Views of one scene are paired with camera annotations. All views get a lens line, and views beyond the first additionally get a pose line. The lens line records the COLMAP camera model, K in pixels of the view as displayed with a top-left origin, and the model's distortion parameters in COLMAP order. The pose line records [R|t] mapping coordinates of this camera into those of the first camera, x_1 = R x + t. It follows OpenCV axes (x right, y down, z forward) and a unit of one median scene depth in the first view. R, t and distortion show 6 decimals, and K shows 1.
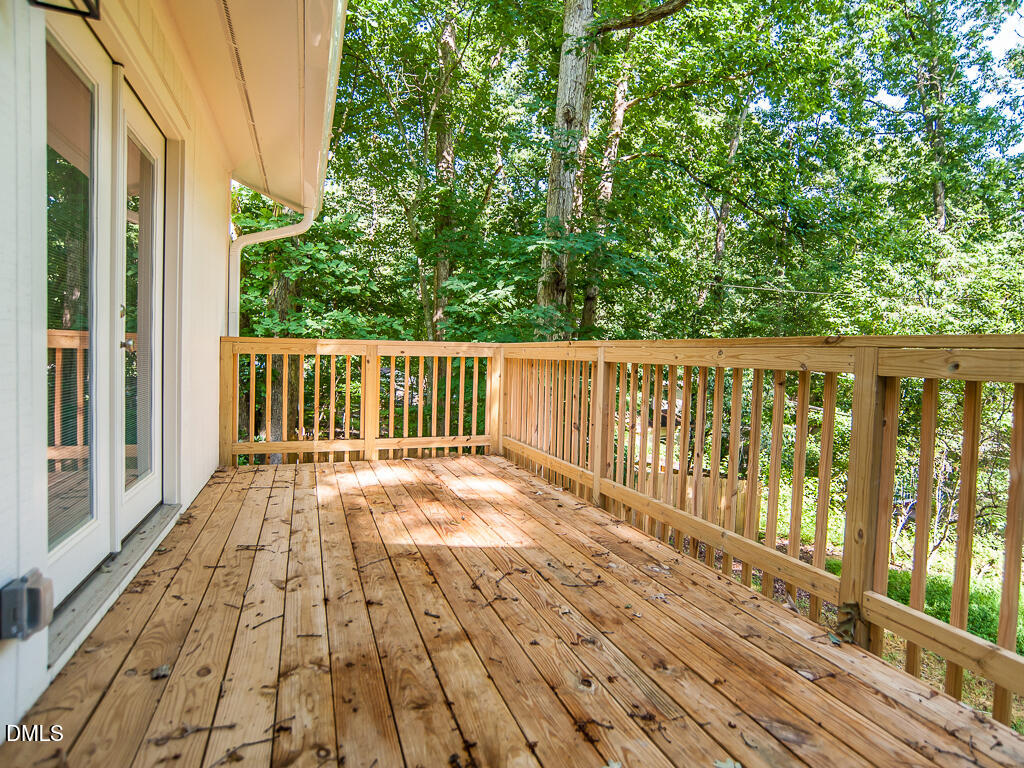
lens RADIAL K [[574.3, 0, 512.7], [0, 574.3, 378.3], [0, 0, 1]] dist [-0.088687, 0.048923]
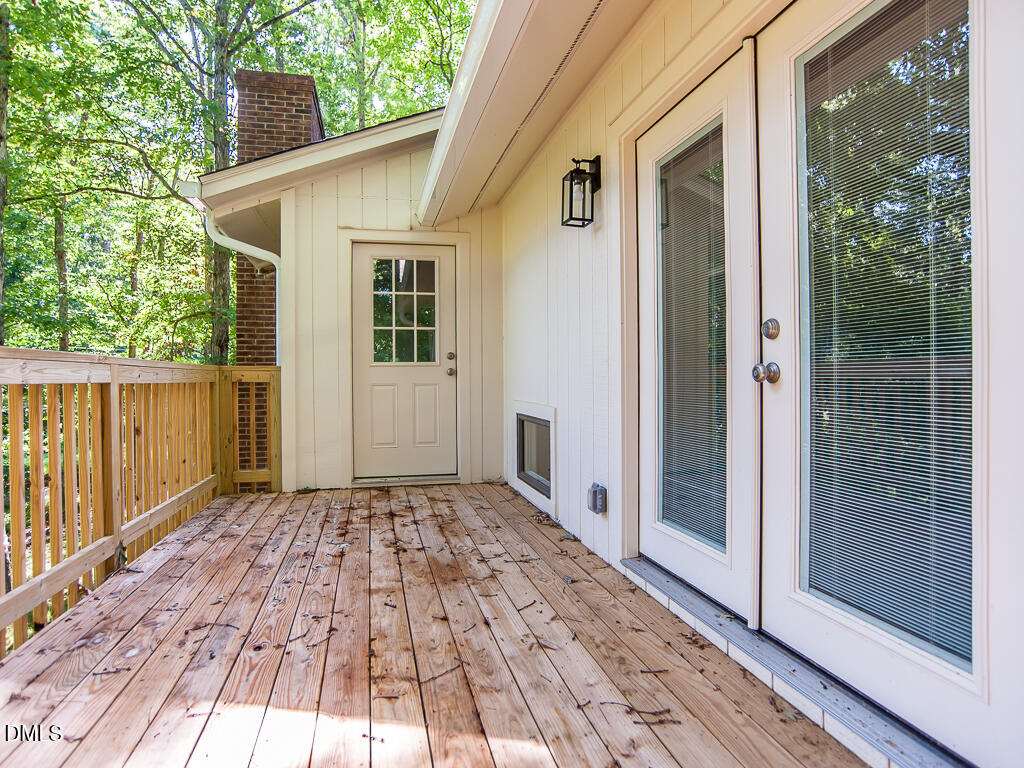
lens RADIAL K [[574.3, 0, 512.7], [0, 574.3, 378.3], [0, 0, 1]] dist [-0.088687, 0.048923]
pose [[-0.995016, -0.022621, 0.097119, -0.478318], [-0.018746, 0.998998, 0.040628, -0.093376], [-0.097941, 0.038605, -0.994443, 2.040991]]
